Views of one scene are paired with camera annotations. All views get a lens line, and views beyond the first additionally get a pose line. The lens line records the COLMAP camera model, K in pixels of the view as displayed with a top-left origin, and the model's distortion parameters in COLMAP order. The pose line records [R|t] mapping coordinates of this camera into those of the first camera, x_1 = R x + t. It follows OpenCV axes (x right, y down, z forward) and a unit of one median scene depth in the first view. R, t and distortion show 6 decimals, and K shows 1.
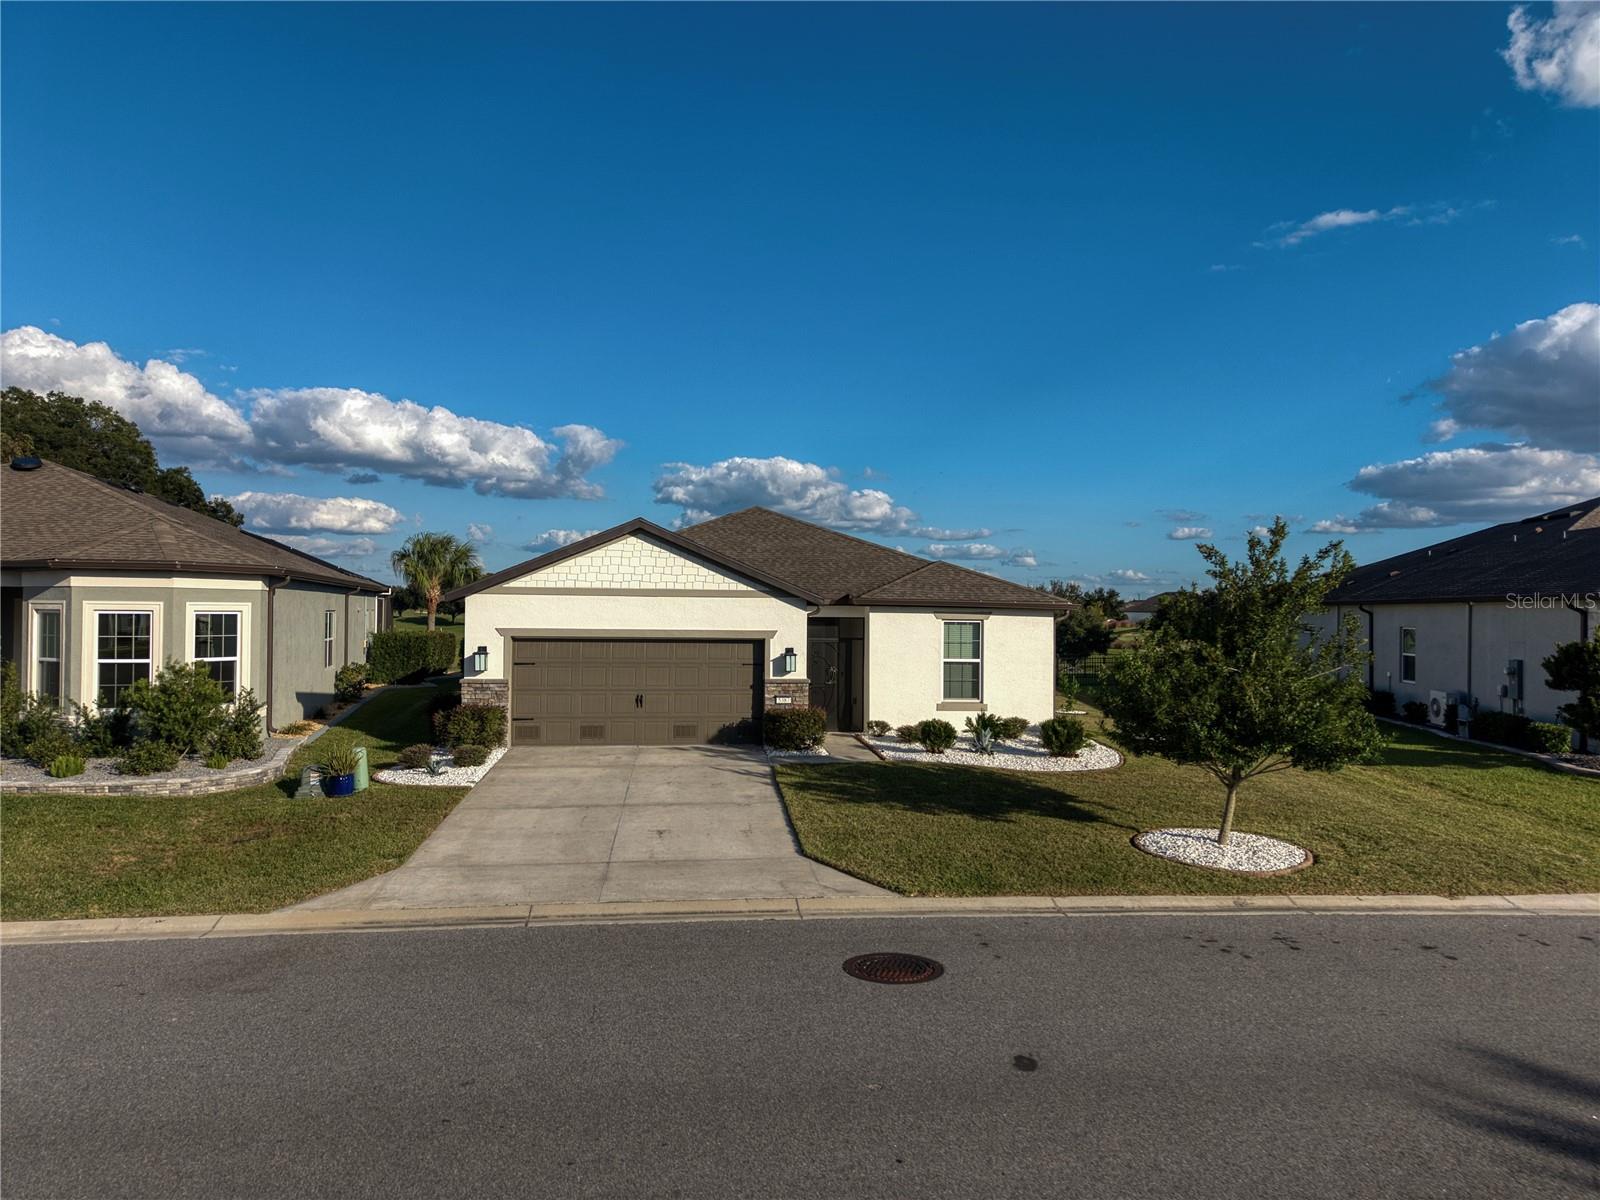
lens RADIAL K [[1092.4, 0, 808.8], [0, 1092.4, 602.3], [0, 0, 1]] dist [-0.004880, 0.006760]
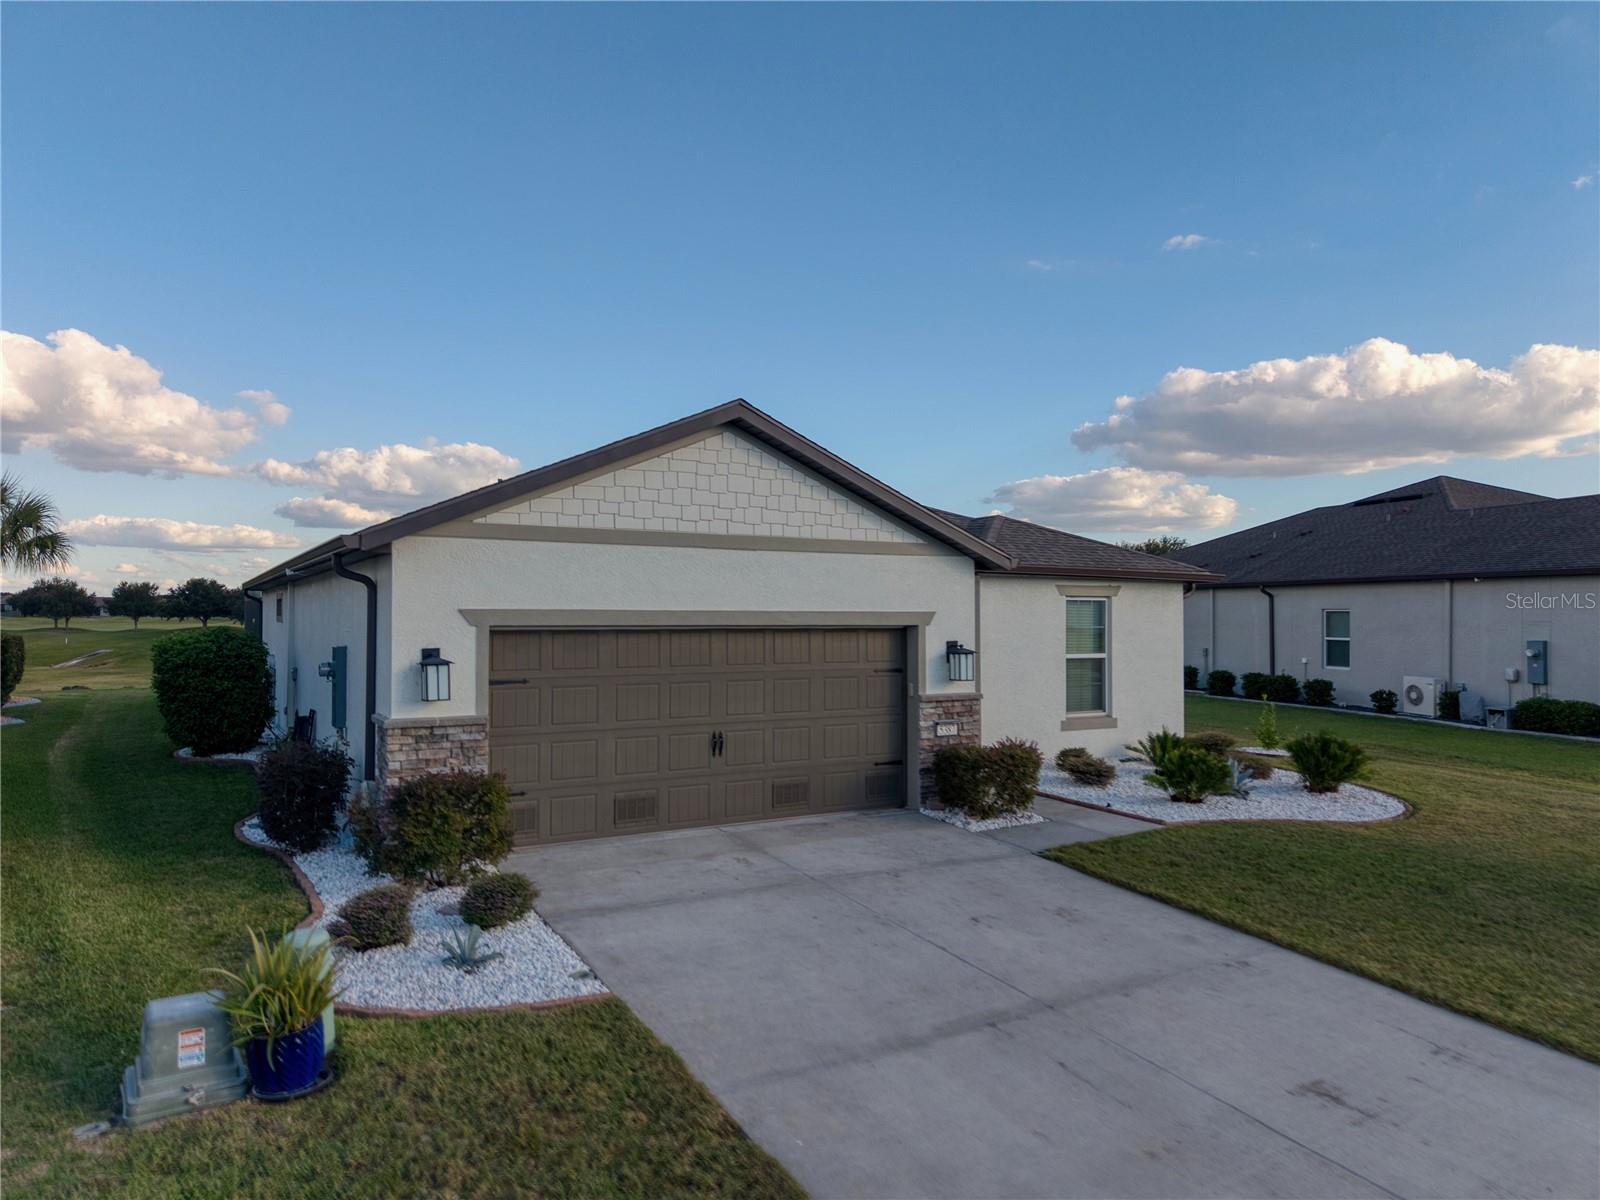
lens RADIAL K [[1092.4, 0, 808.8], [0, 1092.4, 602.3], [0, 0, 1]] dist [-0.004880, 0.006760]
pose [[0.915230, -0.002192, 0.402925, -0.335345], [0.000299, 0.999989, 0.004762, 0.018152], [-0.402931, -0.004238, 0.915220, 0.498879]]
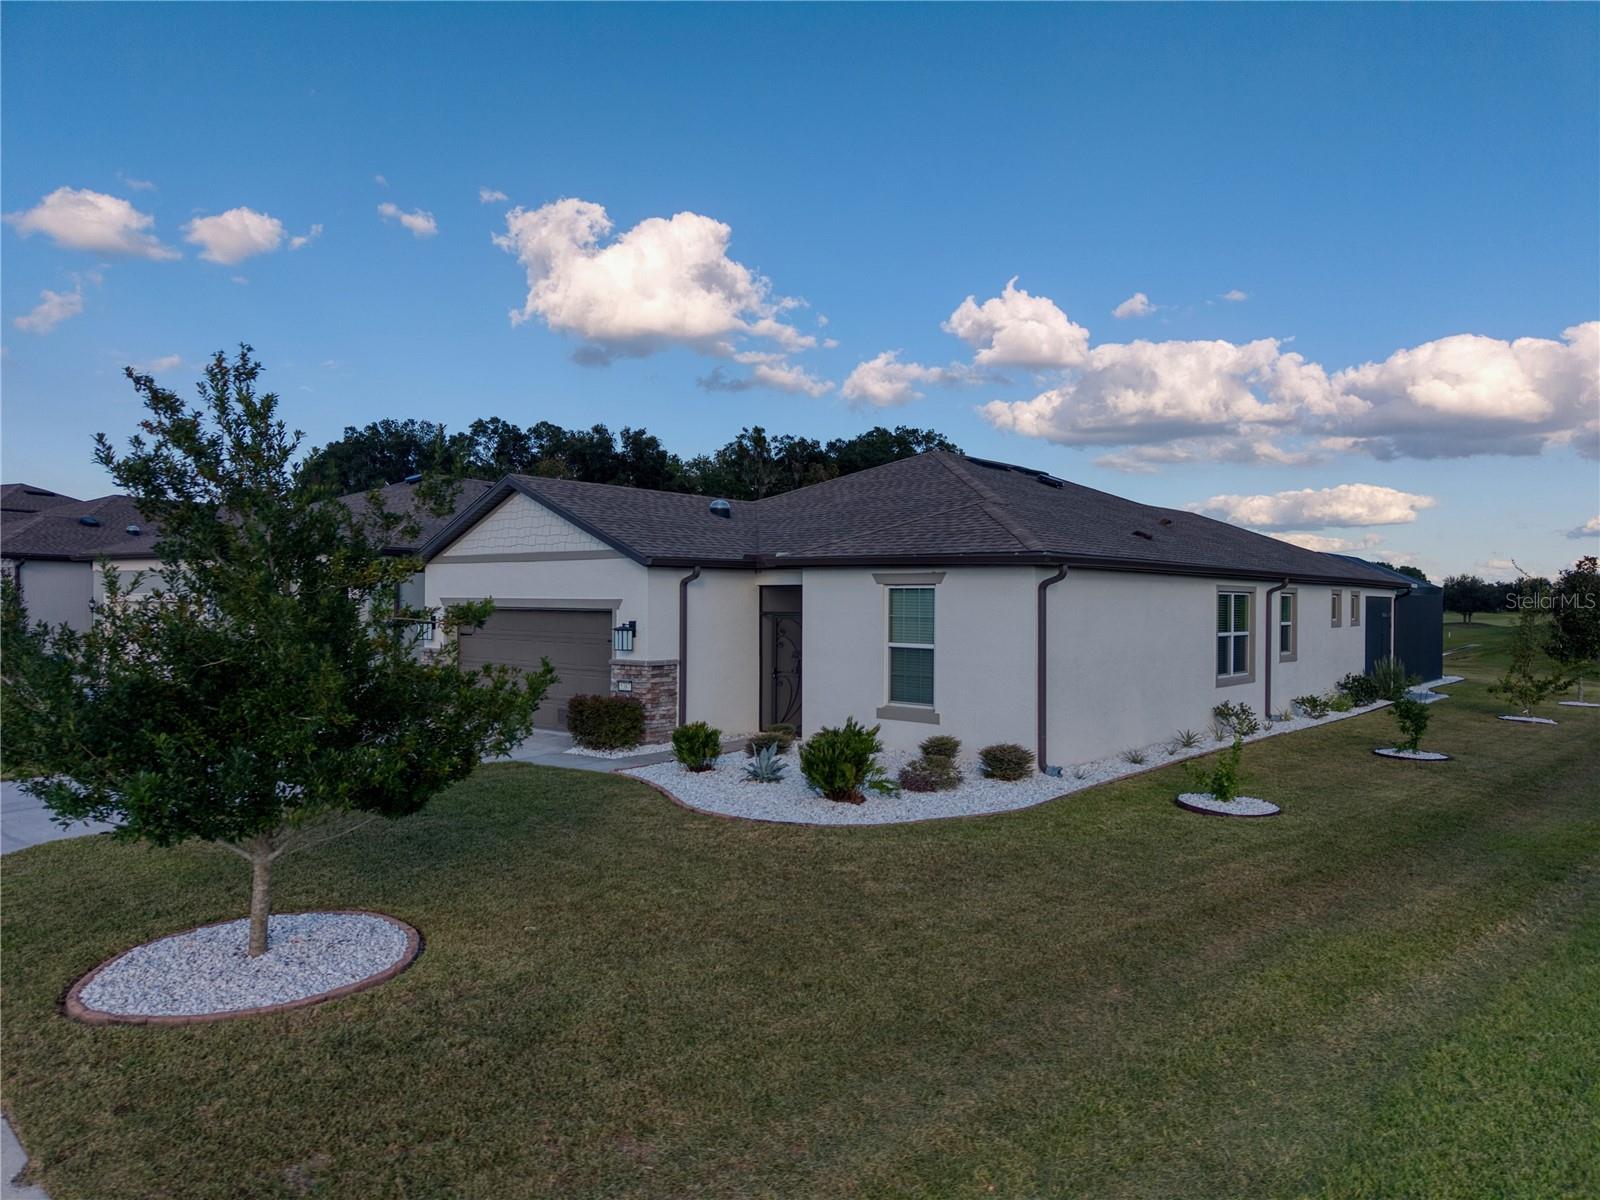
lens RADIAL K [[1092.4, 0, 808.8], [0, 1092.4, 602.3], [0, 0, 1]] dist [-0.004880, 0.006760]
pose [[0.679476, -0.003259, -0.733691, 0.666638], [0.007512, 0.999969, 0.002515, 0.027552], [0.733660, -0.007221, 0.679479, 0.566722]]
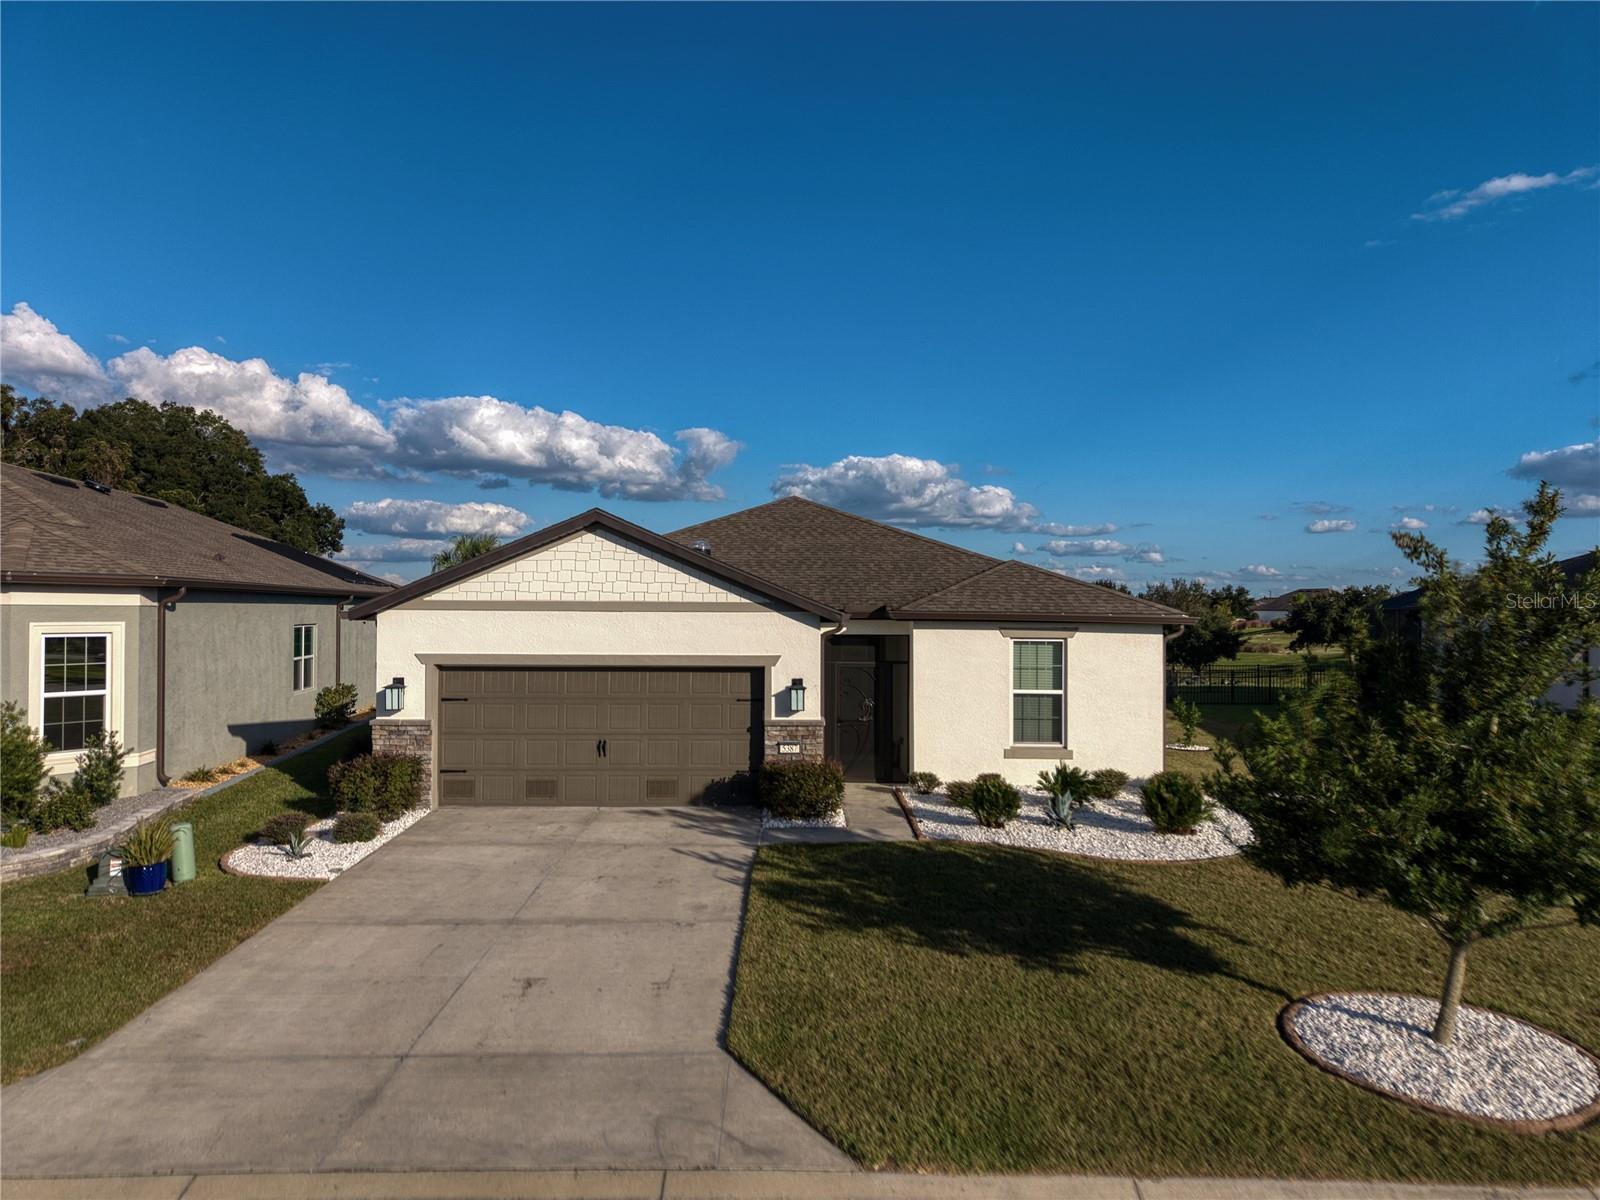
lens RADIAL K [[1092.4, 0, 808.8], [0, 1092.4, 602.3], [0, 0, 1]] dist [-0.004880, 0.006760]
pose [[0.994351, -0.005235, -0.106015, 0.071216], [0.005443, 0.999984, 0.001672, -0.012354], [0.106004, -0.002240, 0.994363, 0.261053]]
